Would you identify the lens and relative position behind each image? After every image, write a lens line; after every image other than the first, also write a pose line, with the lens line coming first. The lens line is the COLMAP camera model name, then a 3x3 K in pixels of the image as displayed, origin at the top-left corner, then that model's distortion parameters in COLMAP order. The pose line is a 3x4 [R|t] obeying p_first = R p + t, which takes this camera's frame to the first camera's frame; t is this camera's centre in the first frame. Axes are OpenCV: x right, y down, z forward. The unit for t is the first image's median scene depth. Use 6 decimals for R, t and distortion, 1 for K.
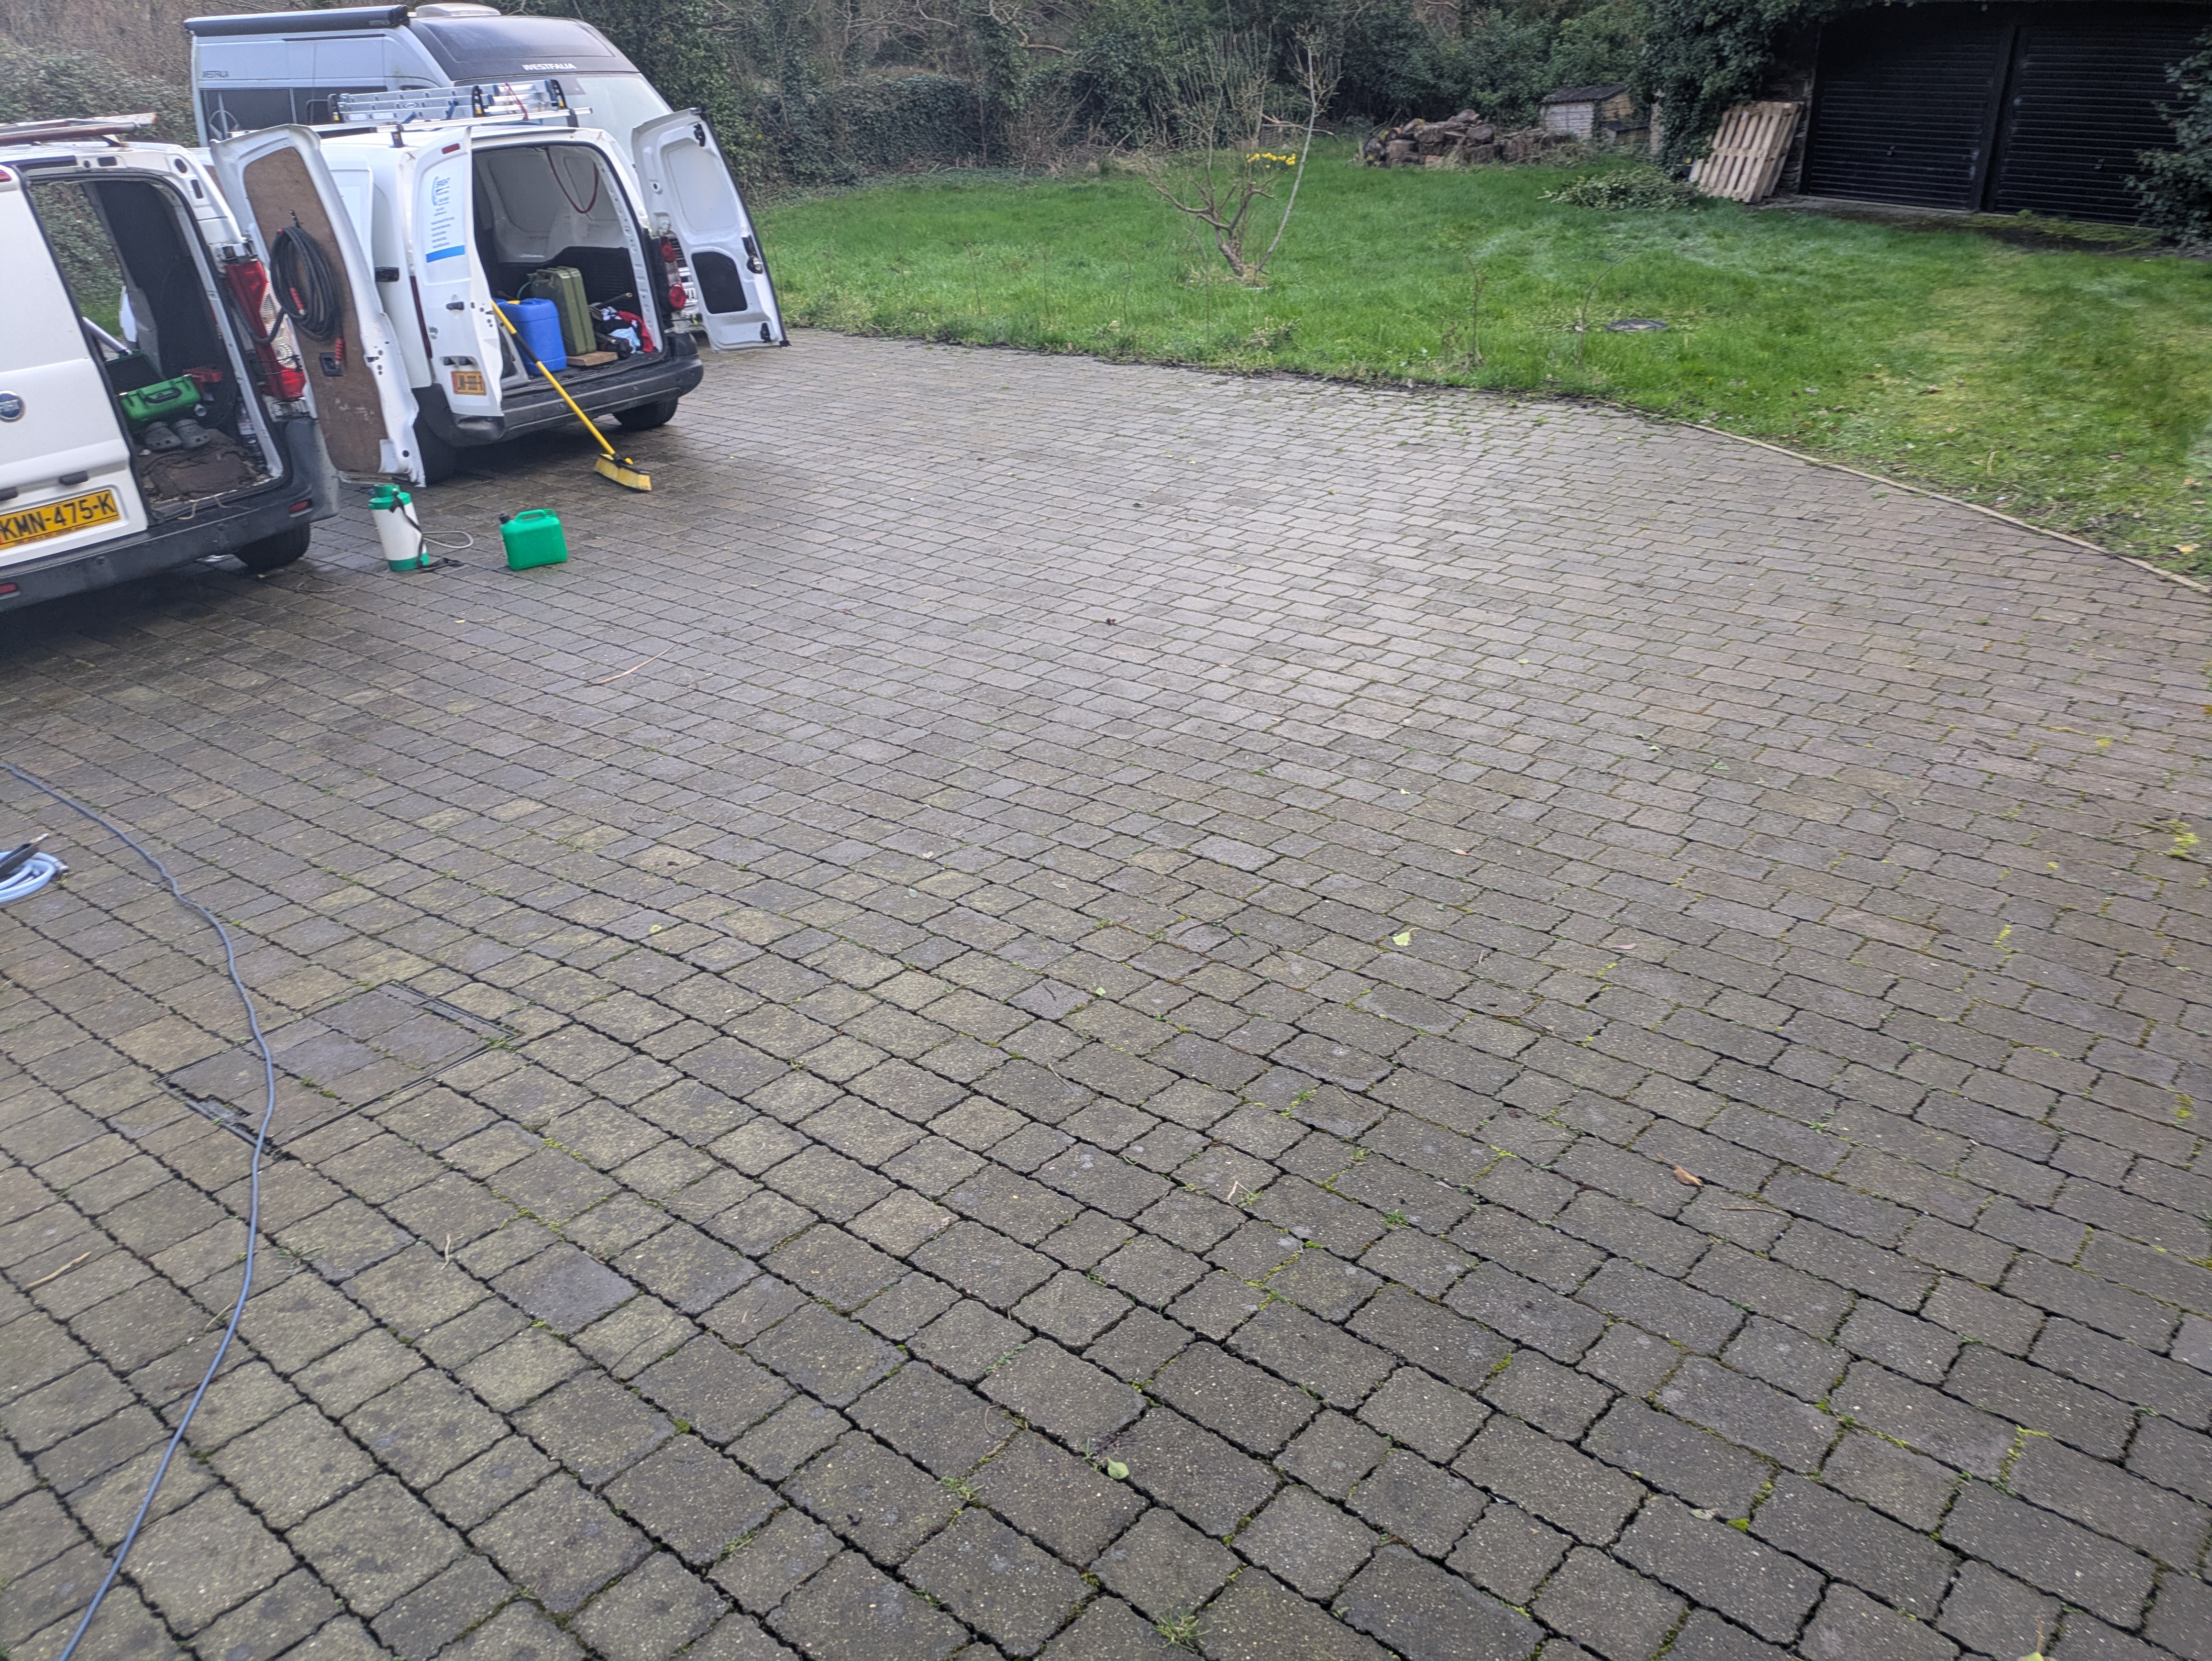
lens RADIAL K [[1612.3, 0, 1106.0], [0, 1612.3, 830.5], [0, 0, 1]] dist [0.058545, -0.051793]
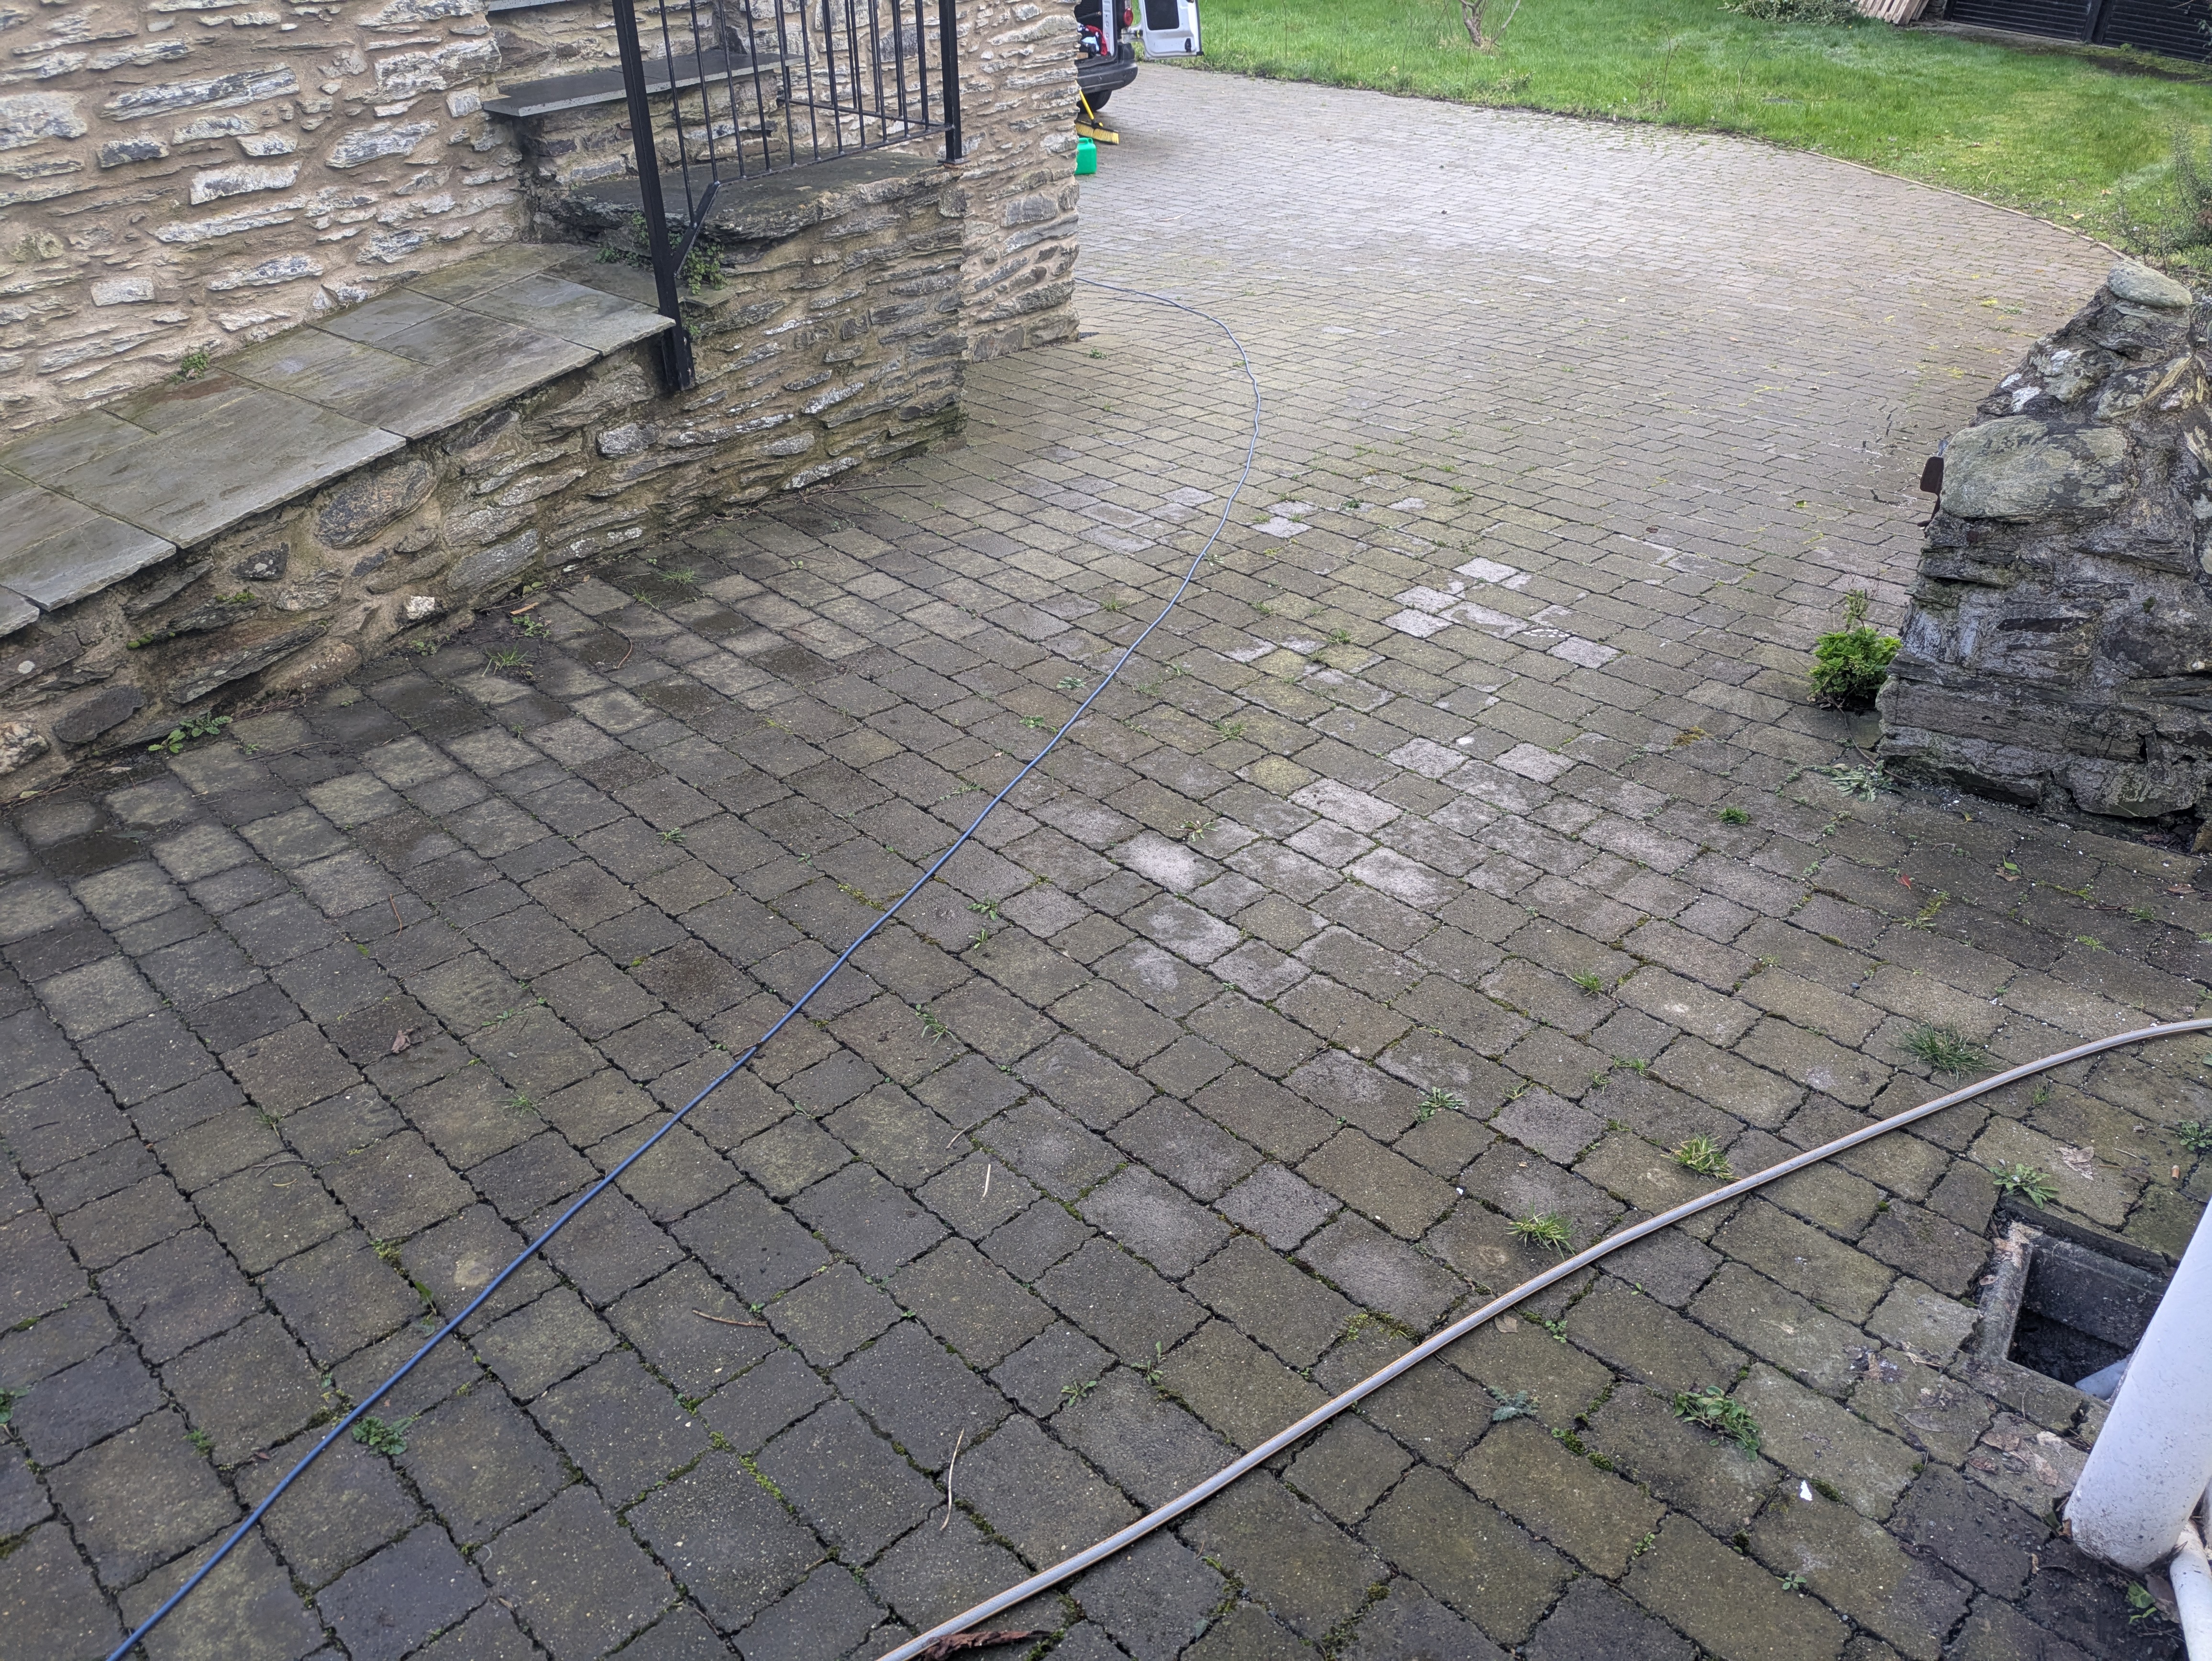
lens RADIAL K [[1625.1, 0, 1111.9], [0, 1625.1, 871.0], [0, 0, 1]] dist [0.007493, 0.006548]
pose [[0.995284, 0.089505, -0.037402, -0.134028], [-0.084350, 0.988940, 0.121995, 0.231796], [0.047907, -0.118265, 0.991826, -0.501971]]
